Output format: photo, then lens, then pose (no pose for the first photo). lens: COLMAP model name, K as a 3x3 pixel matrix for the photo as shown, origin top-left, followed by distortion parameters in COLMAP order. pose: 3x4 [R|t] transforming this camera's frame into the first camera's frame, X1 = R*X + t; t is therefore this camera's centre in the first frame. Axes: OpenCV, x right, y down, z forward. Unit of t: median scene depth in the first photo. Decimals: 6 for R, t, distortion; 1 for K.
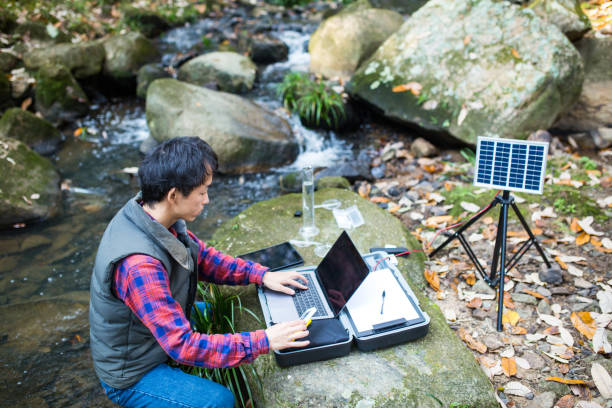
lens RADIAL K [[583.9, 0, 305.8], [0, 583.9, 202.8], [0, 0, 1]] dist [-0.071823, 0.110870]
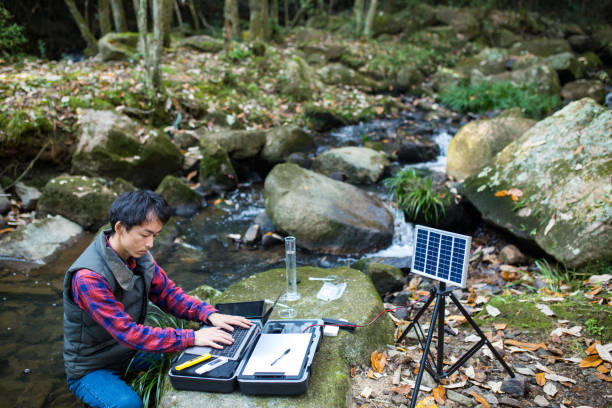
lens RADIAL K [[583.9, 0, 305.8], [0, 583.9, 202.8], [0, 0, 1]] dist [-0.071823, 0.110870]
pose [[0.917164, 0.109442, -0.383188, 0.236588], [-0.173738, 0.975170, -0.137327, 0.012253], [0.358644, 0.192526, 0.913405, -0.017851]]
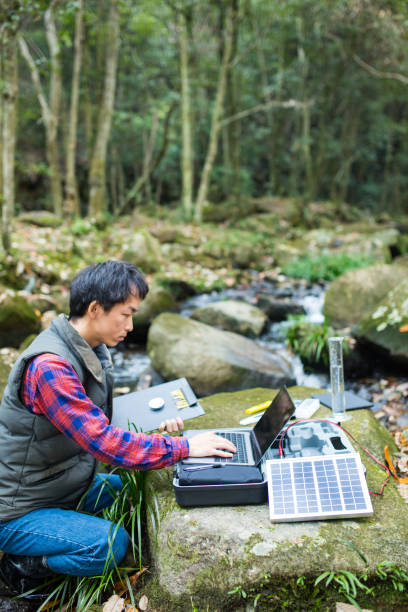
lens RADIAL K [[583.9, 0, 203.7], [0, 583.9, 318.1], [0, 0, 1]] dist [-0.071823, 0.110870]
pose [[0.968076, 0.017642, -0.250036, 0.077115], [-0.096096, 0.947423, -0.305213, 0.107473], [0.231505, 0.319497, 0.918873, 0.053111]]
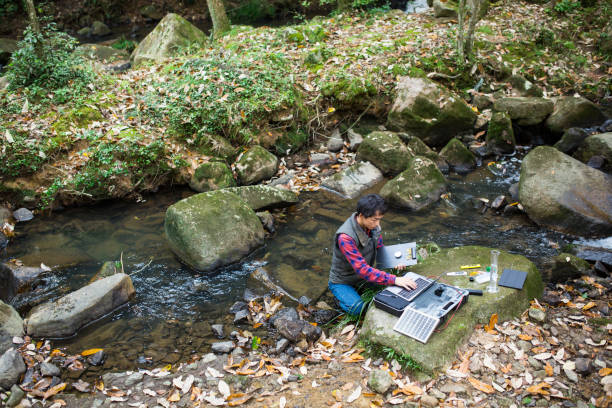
lens RADIAL K [[583.9, 0, 305.8], [0, 583.9, 202.8], [0, 0, 1]] dist [-0.071823, 0.110870]
pose [[0.531371, 0.338840, -0.776422, 0.555394], [-0.317582, 0.929360, 0.188236, -0.166322], [0.785358, 0.146554, 0.601444, -0.242948]]
